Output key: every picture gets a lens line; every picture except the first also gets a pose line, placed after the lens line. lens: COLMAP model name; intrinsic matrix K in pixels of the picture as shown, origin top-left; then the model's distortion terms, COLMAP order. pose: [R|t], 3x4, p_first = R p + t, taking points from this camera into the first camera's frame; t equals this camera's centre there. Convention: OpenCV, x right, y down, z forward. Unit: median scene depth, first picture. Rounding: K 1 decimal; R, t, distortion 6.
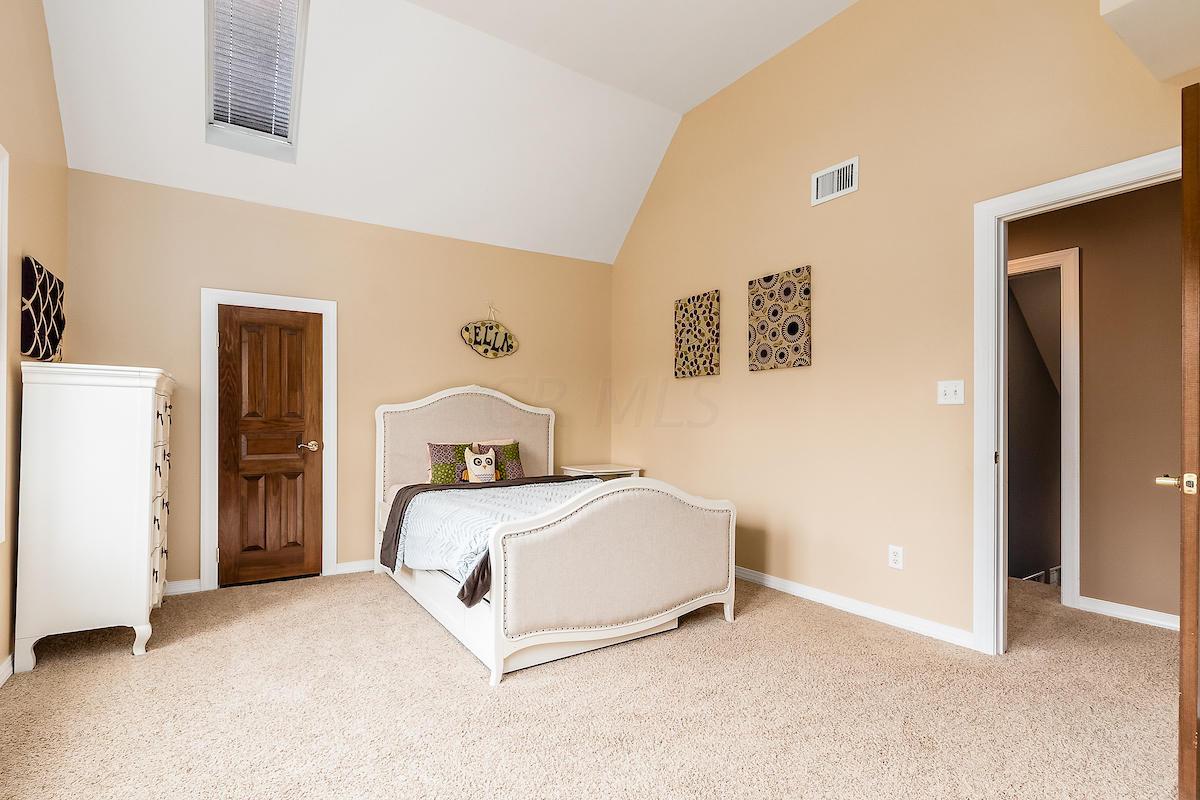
lens RADIAL K [[564.3, 0, 565.3], [0, 564.3, 399.4], [0, 0, 1]] dist [0.001238, -0.000405]
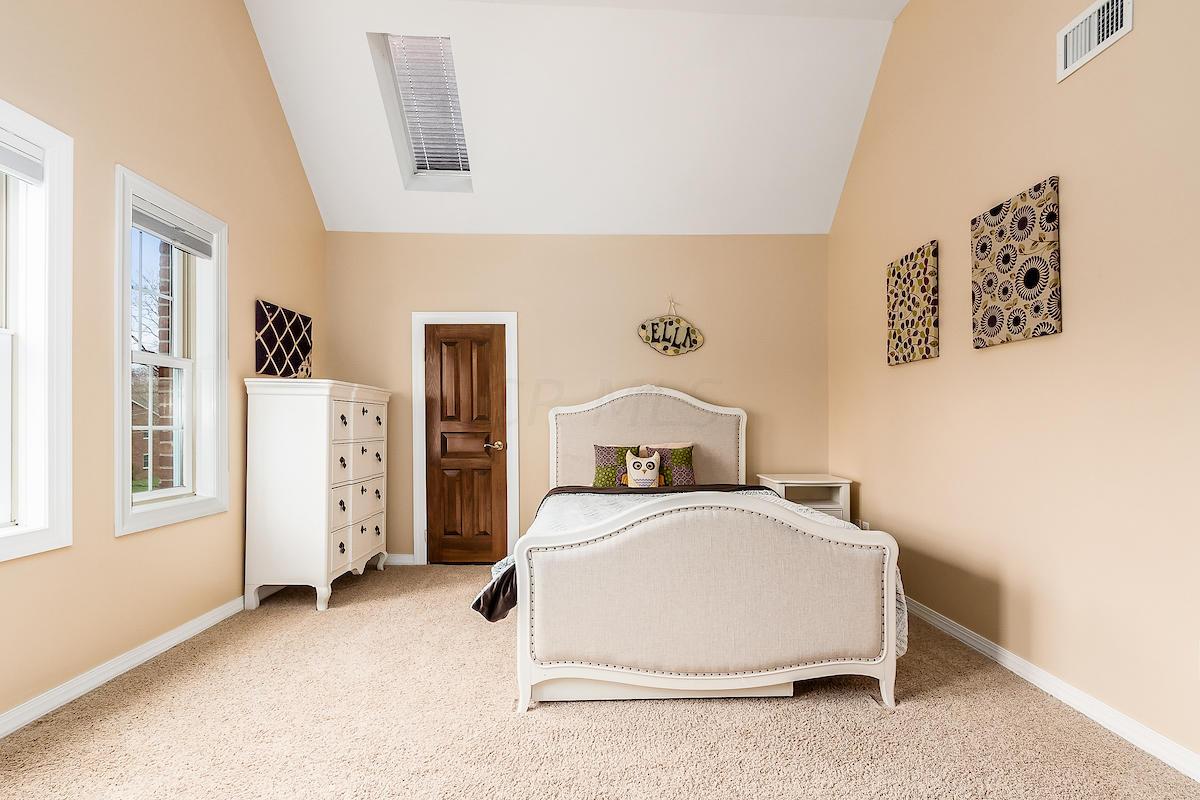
lens RADIAL K [[543.8, 0, 597.9], [0, 543.8, 404.3], [0, 0, 1]] dist [0.001735, -0.004296]
pose [[0.864279, -0.019857, -0.502621, 0.278465], [0.020617, 0.999779, -0.004047, 0.011992], [0.502591, -0.006865, 0.864497, 0.201853]]
